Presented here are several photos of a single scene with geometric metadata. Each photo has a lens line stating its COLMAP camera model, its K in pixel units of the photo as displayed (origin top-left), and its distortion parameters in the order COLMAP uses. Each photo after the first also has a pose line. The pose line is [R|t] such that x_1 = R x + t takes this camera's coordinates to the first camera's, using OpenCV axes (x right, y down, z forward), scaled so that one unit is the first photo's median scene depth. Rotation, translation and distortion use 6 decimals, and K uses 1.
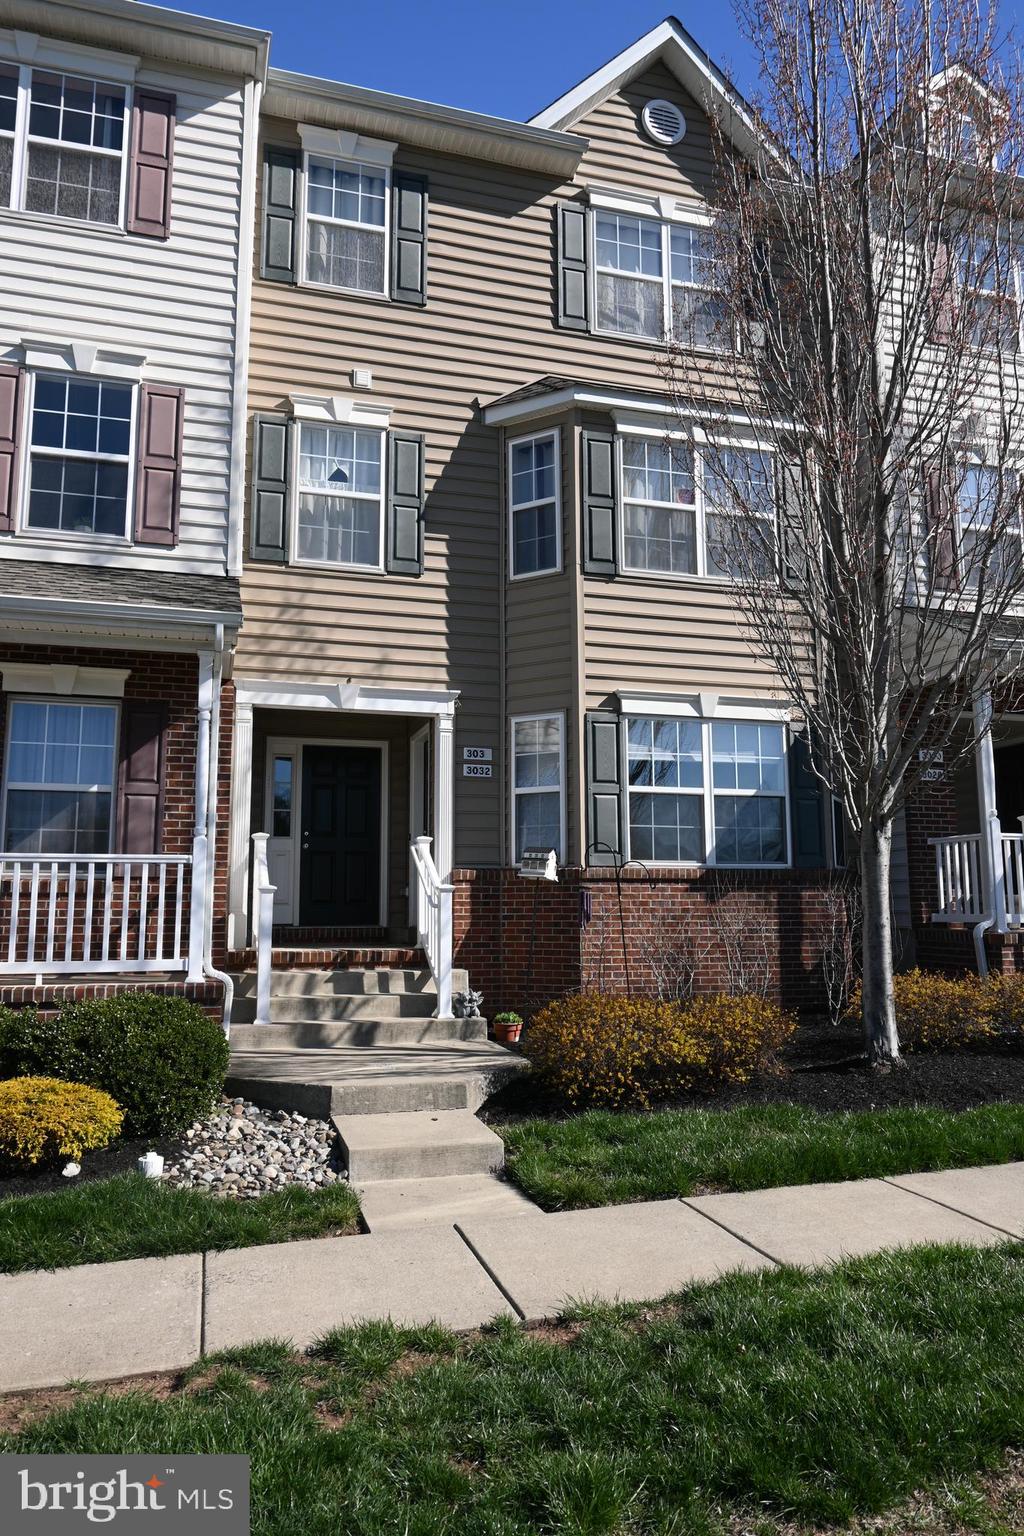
lens RADIAL K [[1032.9, 0, 511.8], [0, 1032.9, 765.3], [0, 0, 1]] dist [-0.000492, -0.000294]
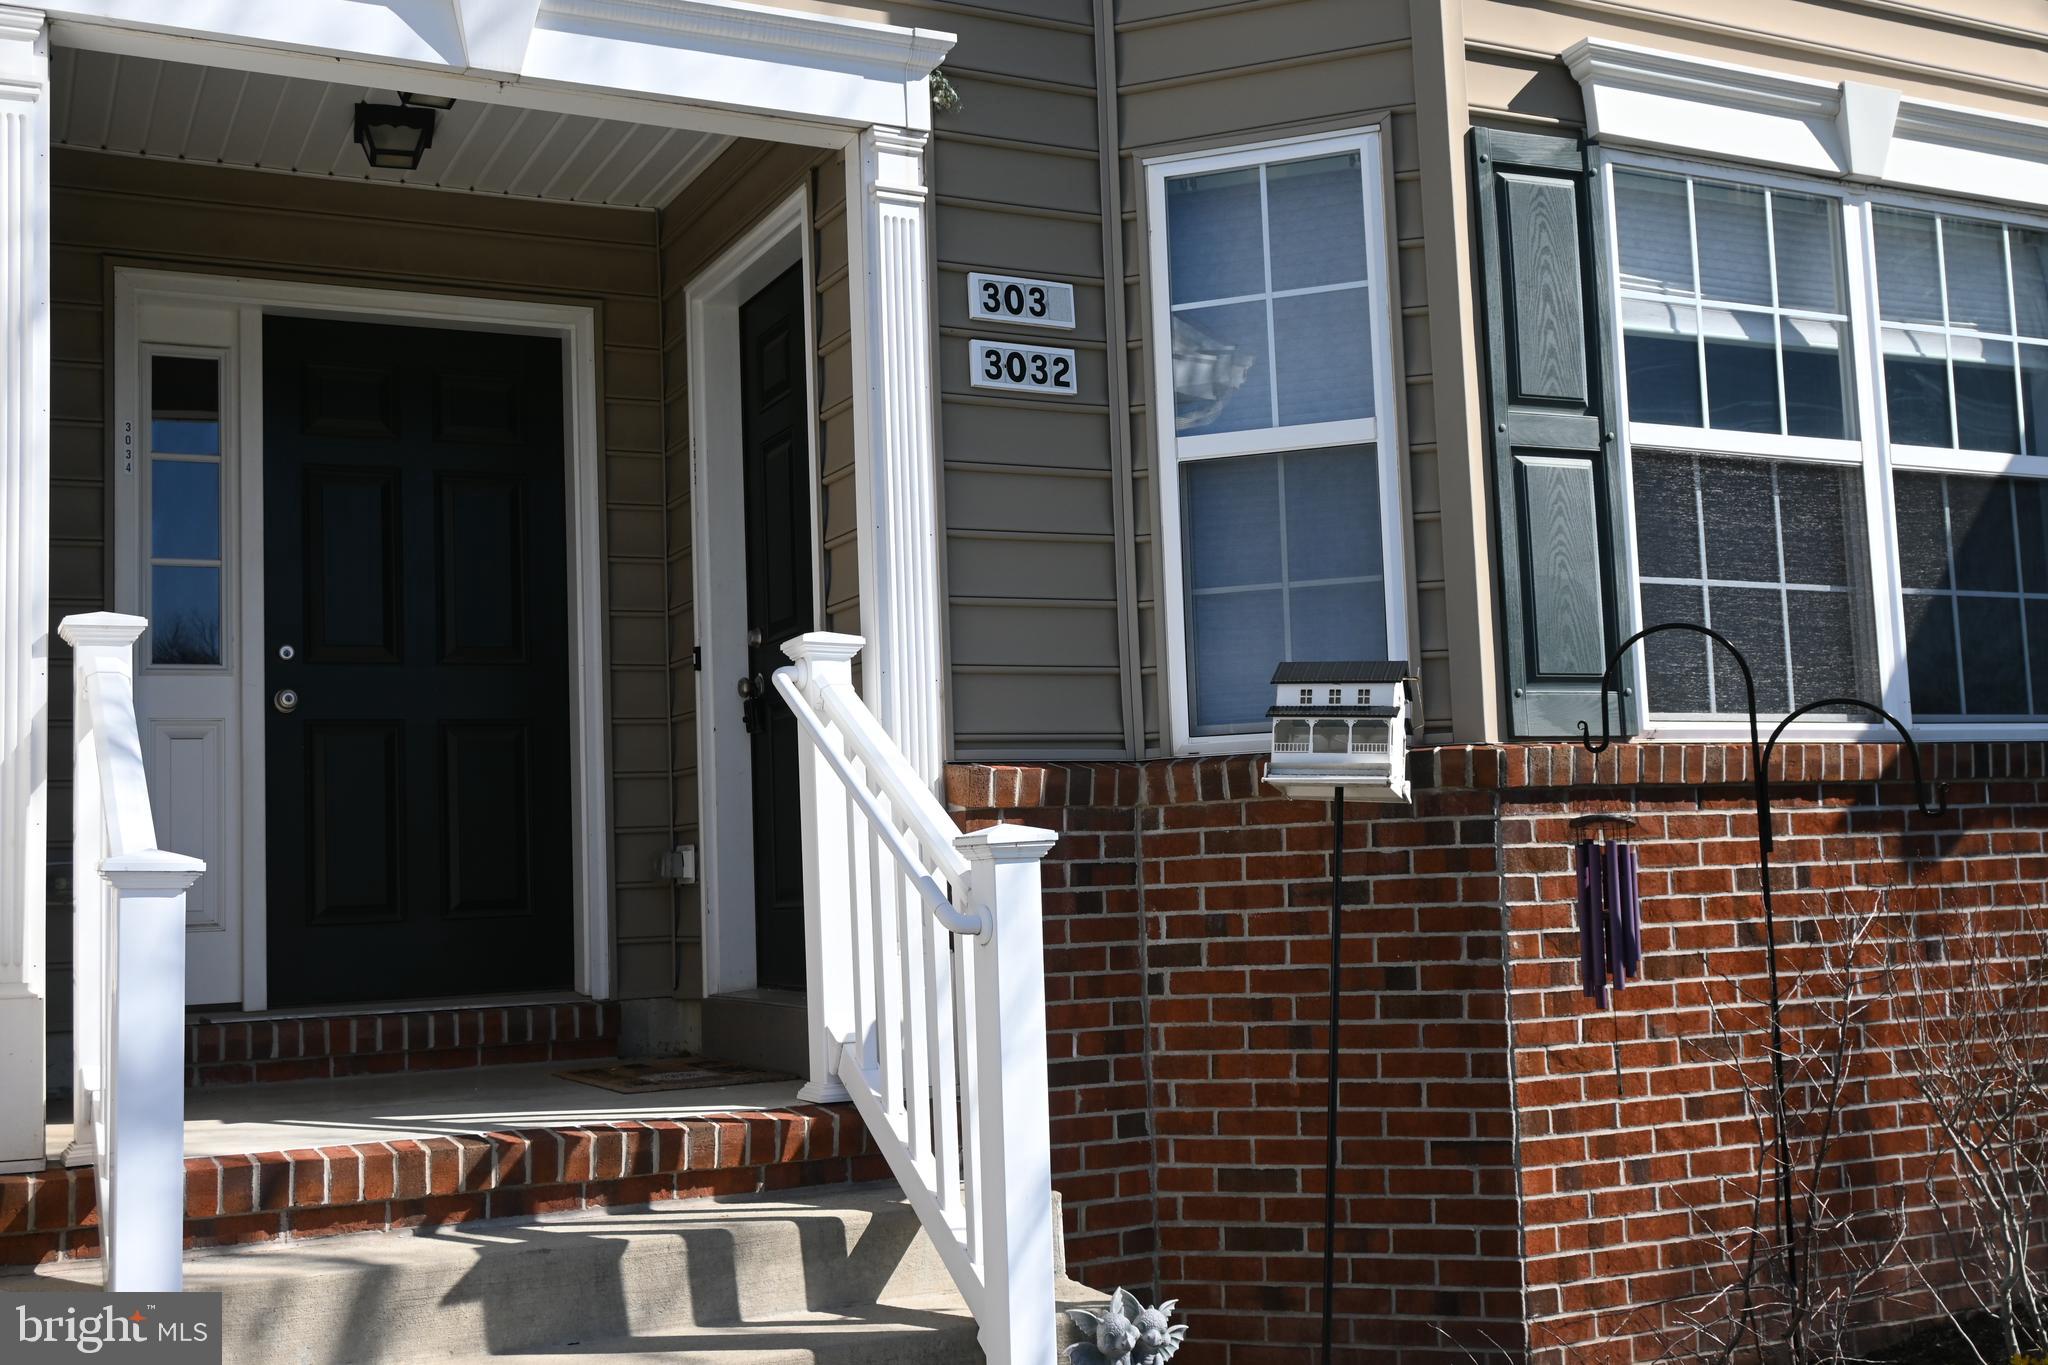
lens RADIAL K [[2131.7, 0, 1025.2], [0, 2131.7, 685.6], [0, 0, 1]] dist [0.001454, 0.000000]
pose [[0.984850, -0.015538, 0.172713, -0.125273], [0.008045, 0.998999, 0.044000, 0.060139], [-0.173224, -0.041943, 0.983989, 0.506605]]
